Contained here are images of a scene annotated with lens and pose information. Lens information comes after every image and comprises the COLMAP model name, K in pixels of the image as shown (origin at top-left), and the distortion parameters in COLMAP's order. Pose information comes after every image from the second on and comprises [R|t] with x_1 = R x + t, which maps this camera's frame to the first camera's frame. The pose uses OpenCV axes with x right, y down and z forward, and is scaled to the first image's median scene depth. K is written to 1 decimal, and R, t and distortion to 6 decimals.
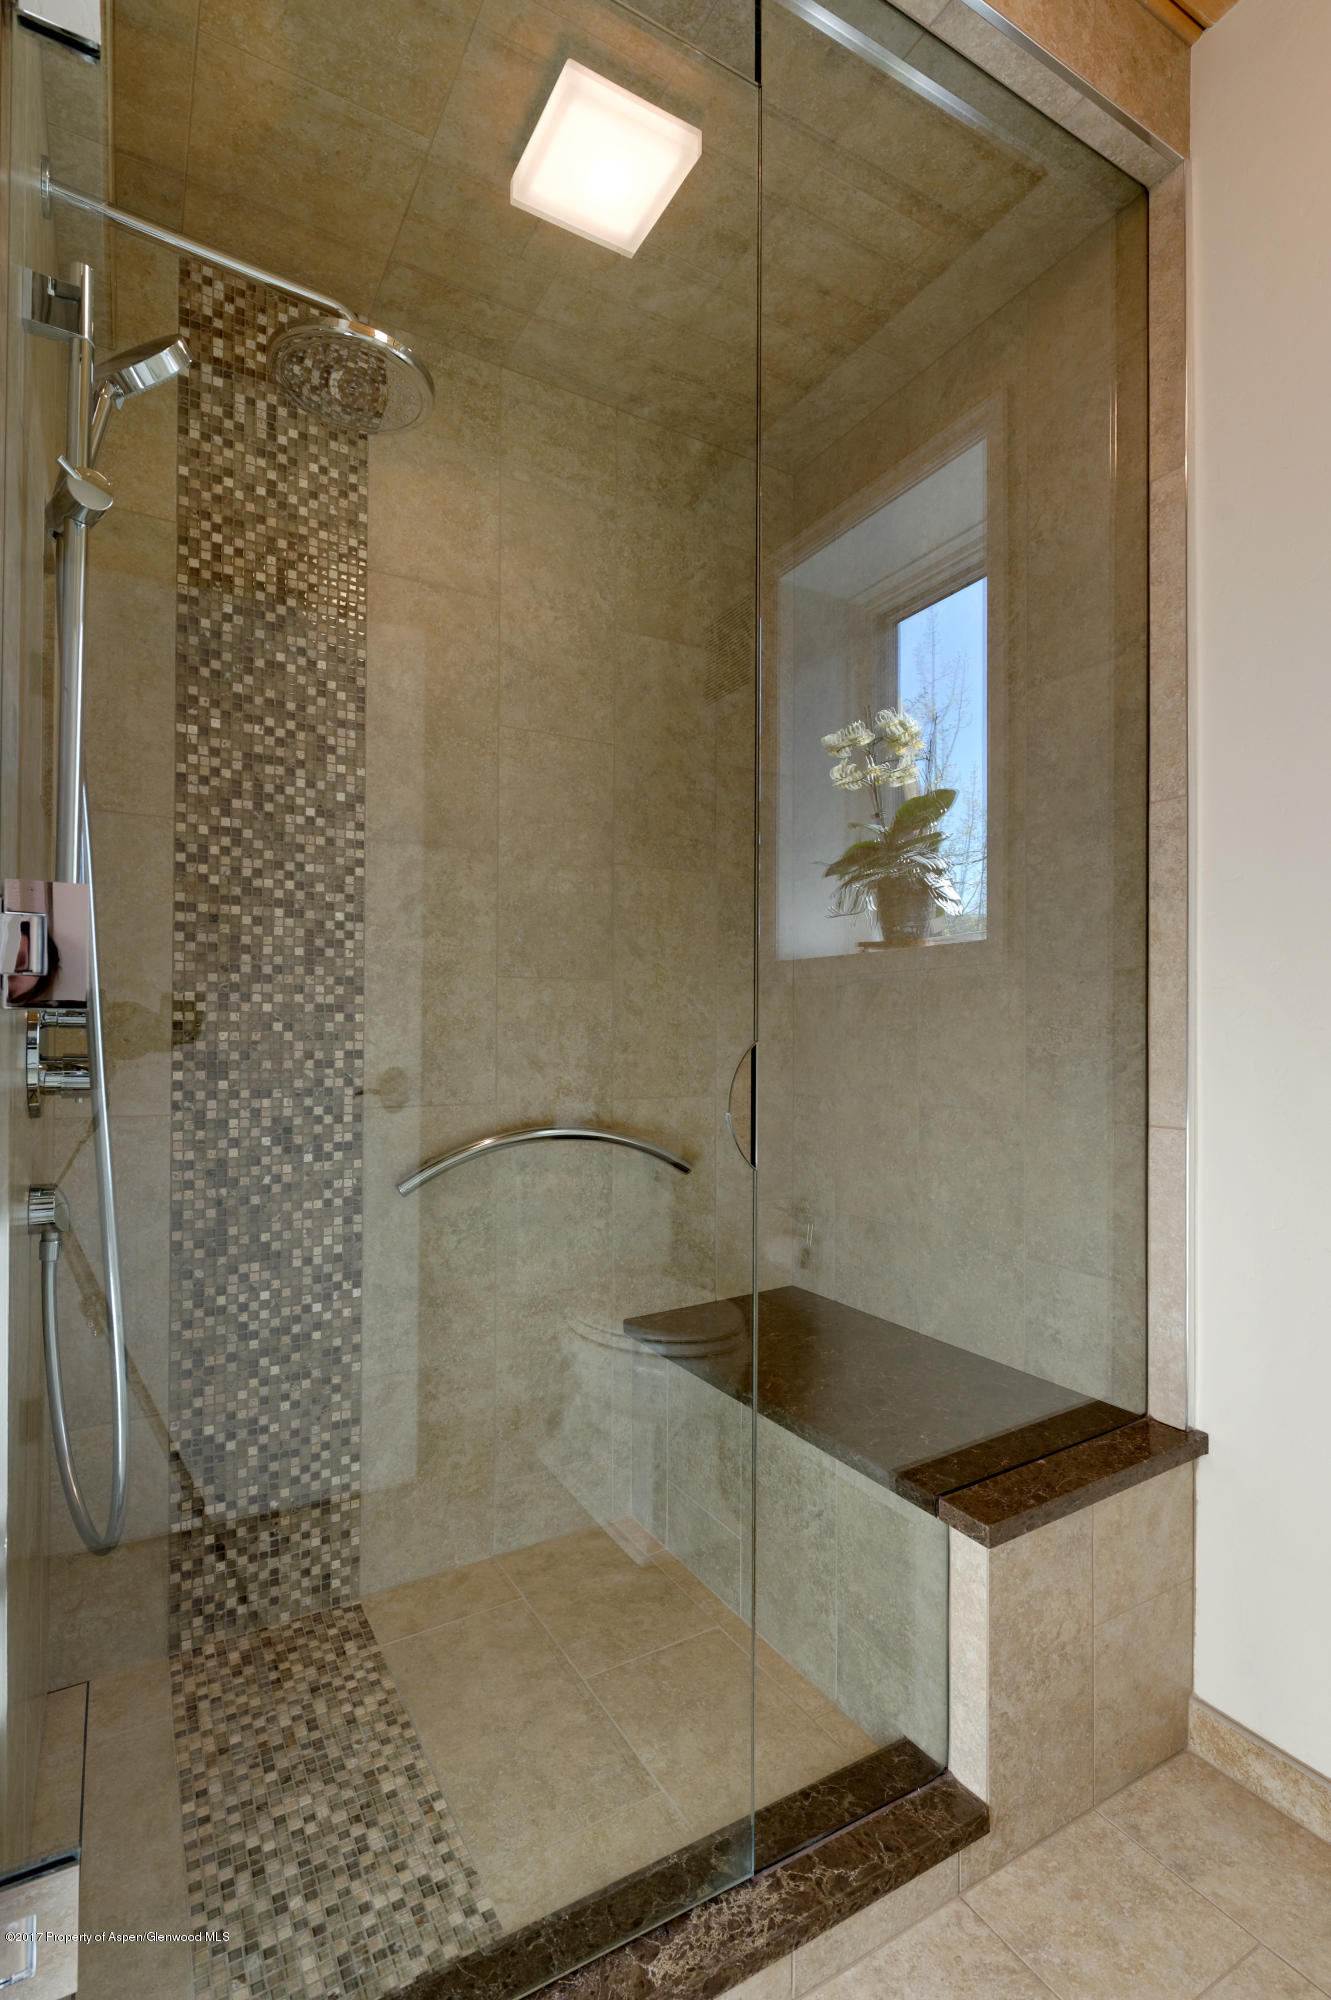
lens RADIAL K [[911.2, 0, 663.0], [0, 911.2, 1019.5], [0, 0, 1]] dist [0.000925, -0.000143]
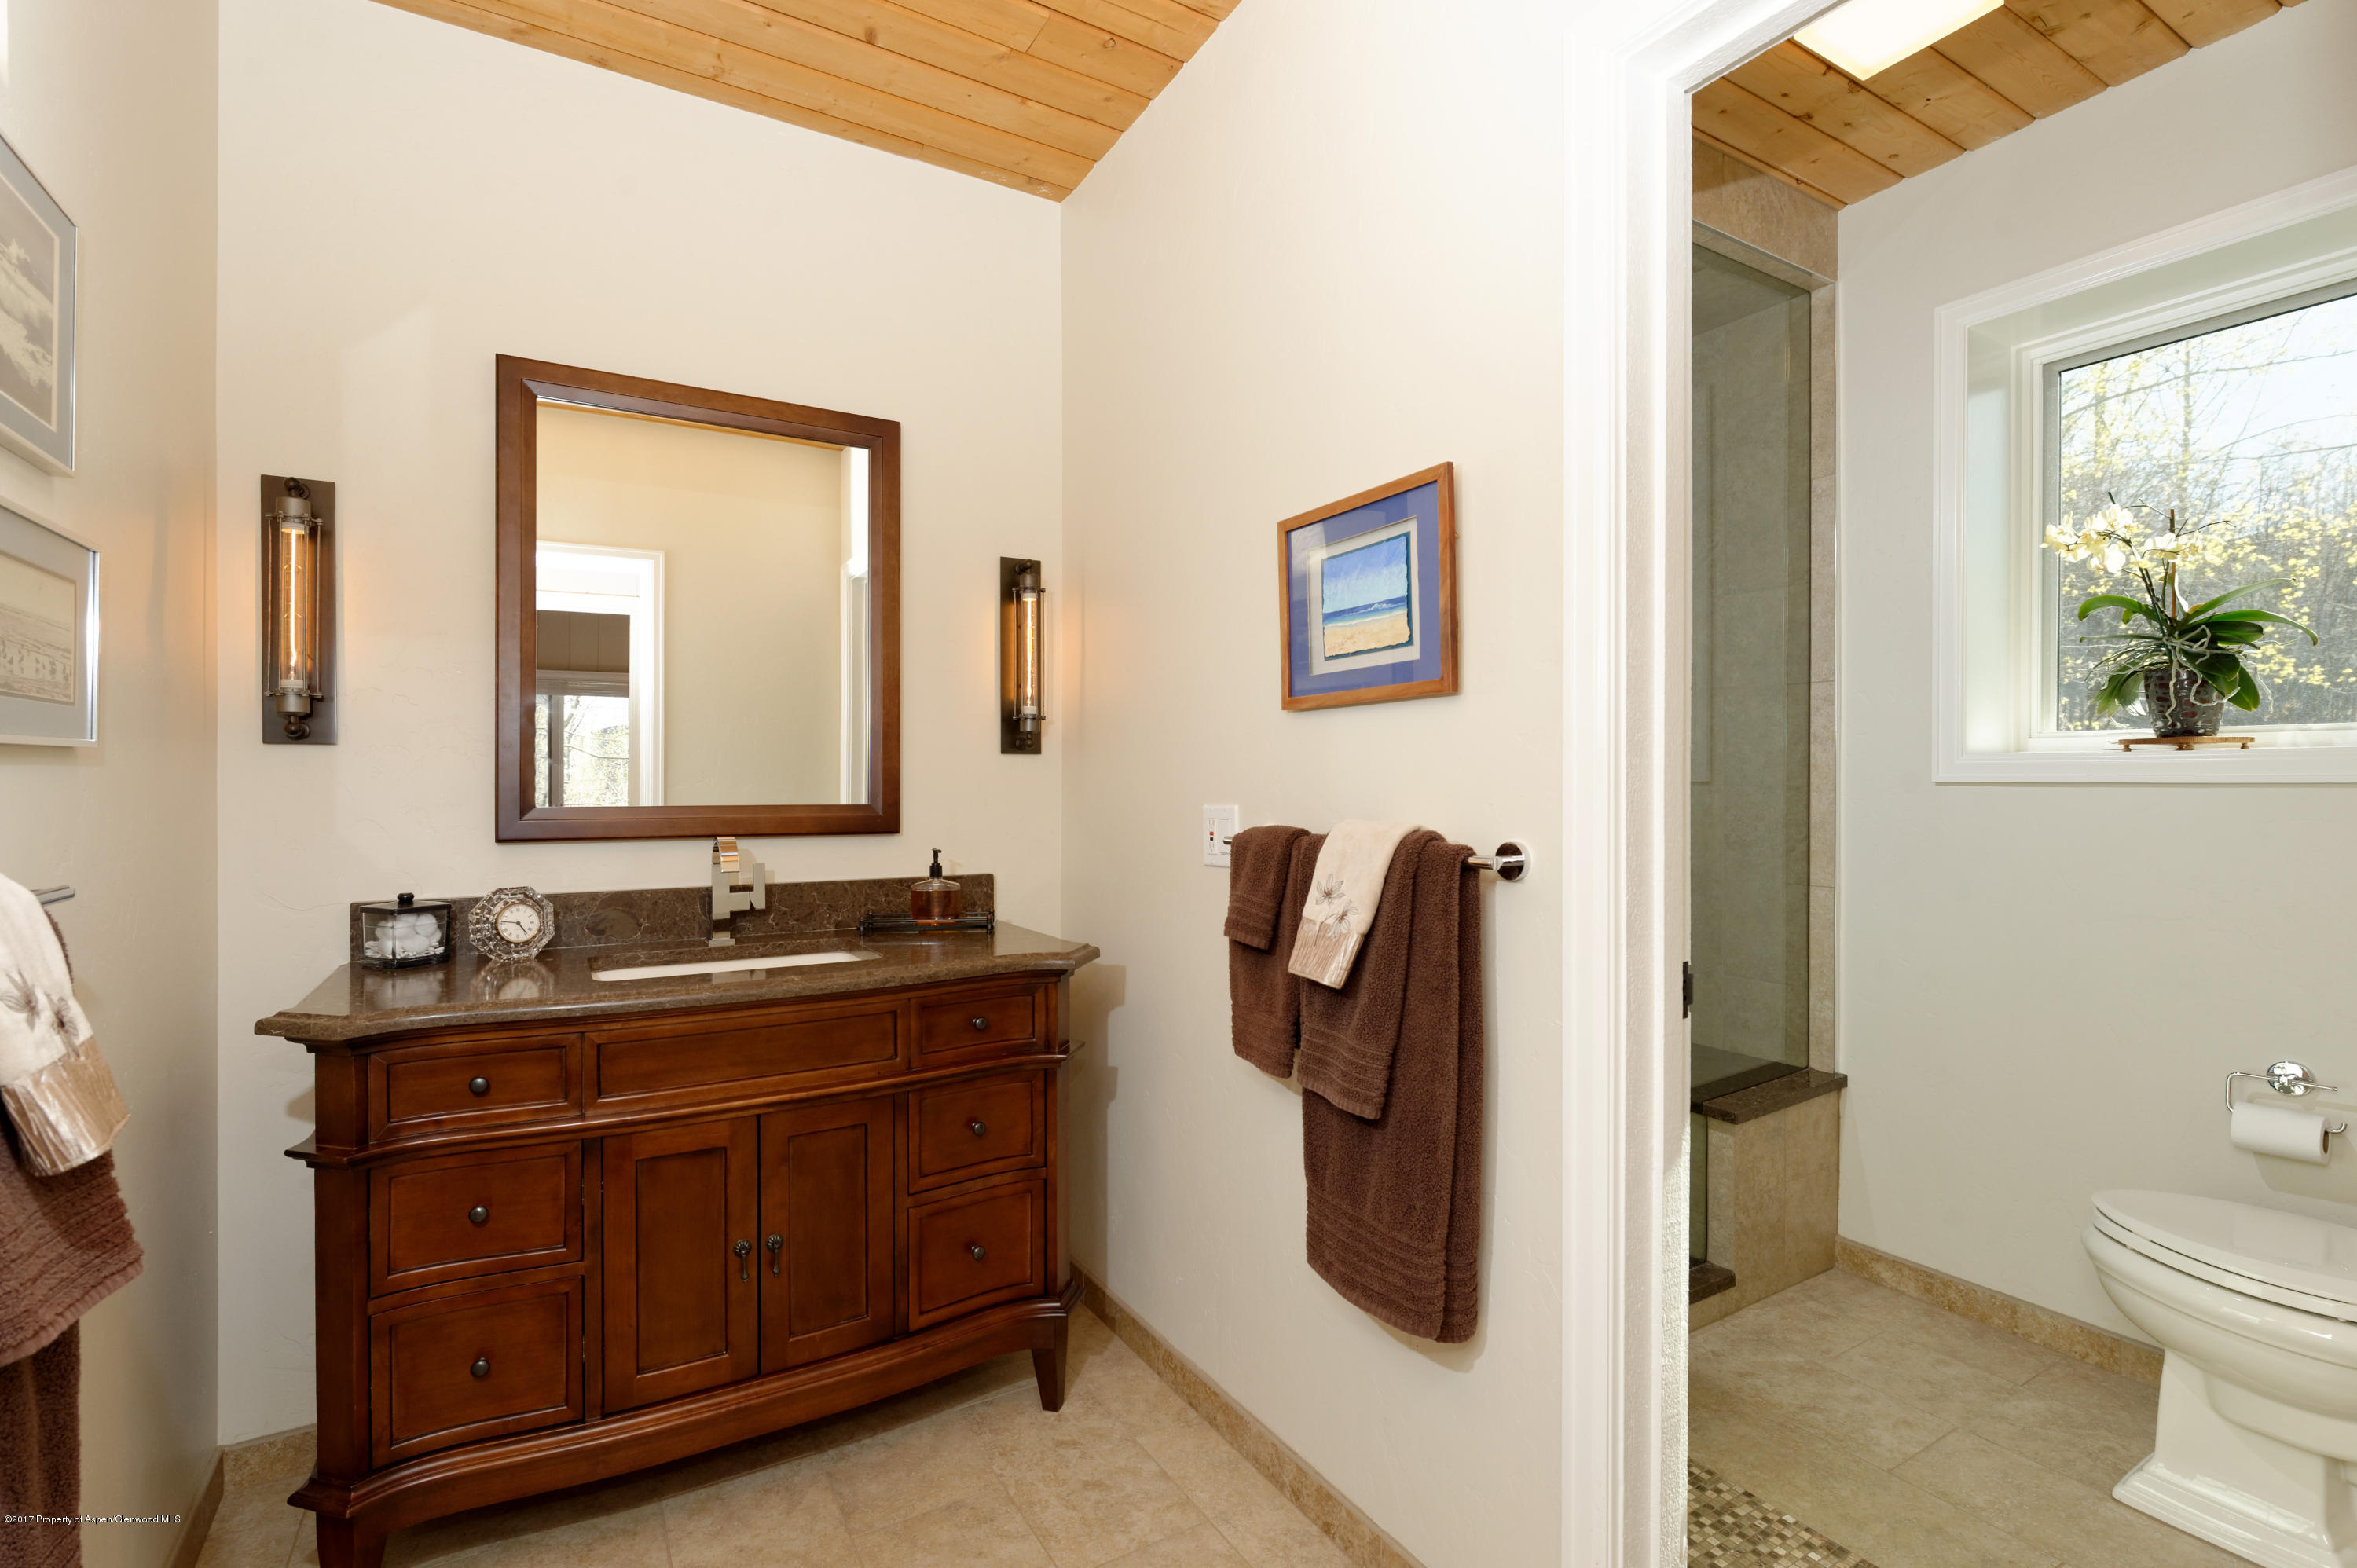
lens RADIAL K [[1091.5, 0, 1185.0], [0, 1091.5, 773.3], [0, 0, 1]] dist [0.001448, 0.000456]
pose [[0.998551, -0.002290, 0.053774, -0.669663], [0.001873, 0.999968, 0.007805, -0.098660], [-0.053790, -0.007692, 0.998523, -0.857912]]
